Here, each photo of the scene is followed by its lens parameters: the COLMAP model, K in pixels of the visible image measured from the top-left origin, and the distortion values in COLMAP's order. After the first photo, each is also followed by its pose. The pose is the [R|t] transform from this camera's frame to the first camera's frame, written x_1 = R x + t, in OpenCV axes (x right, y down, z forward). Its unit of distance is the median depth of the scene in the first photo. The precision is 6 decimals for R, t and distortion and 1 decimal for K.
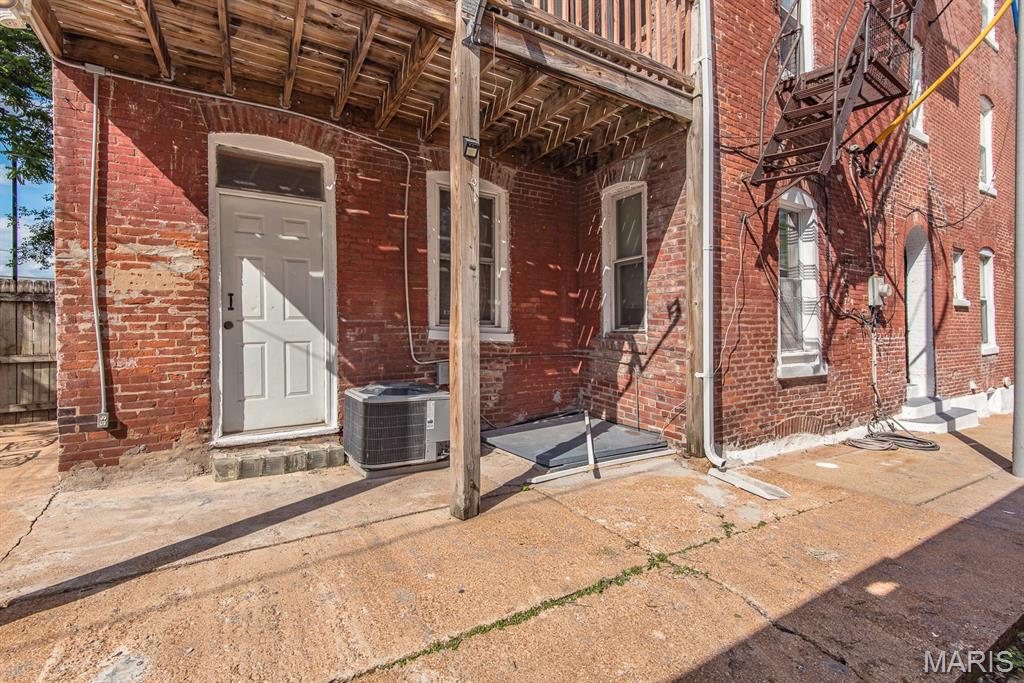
lens RADIAL K [[457.3, 0, 513.4], [0, 457.3, 335.8], [0, 0, 1]] dist [0.001952, -0.000238]
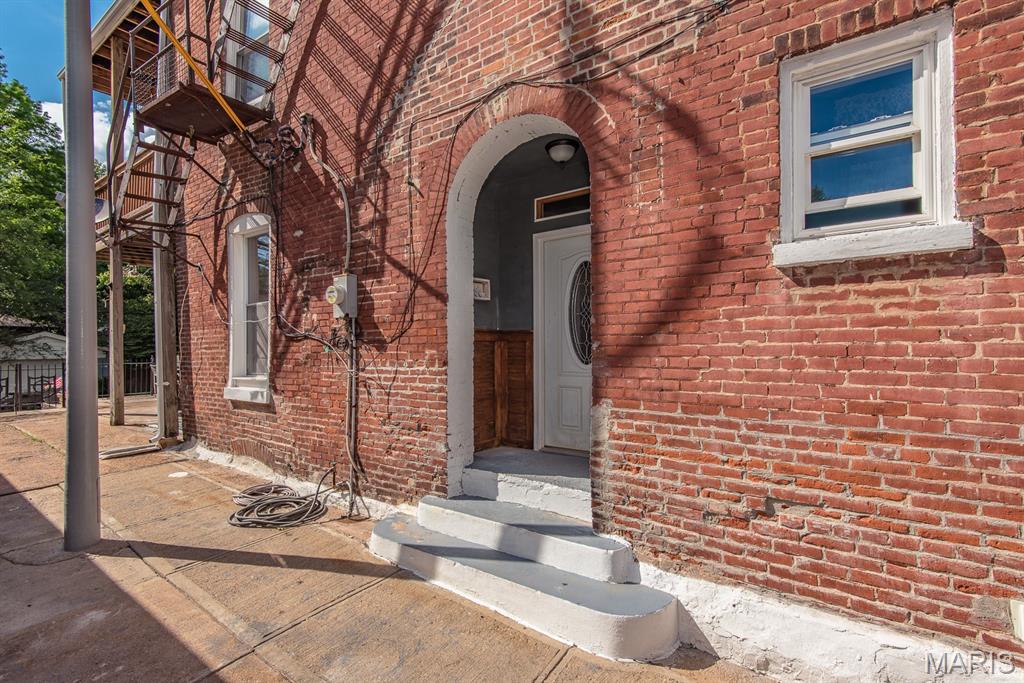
lens RADIAL K [[457.3, 0, 510.8], [0, 457.3, 345.4], [0, 0, 1]] dist [0.001952, -0.000238]
pose [[0.399416, -0.002057, -0.916768, 1.664054], [0.004034, 0.999992, -0.000486, -0.027877], [0.916761, -0.003504, 0.399421, 1.055588]]
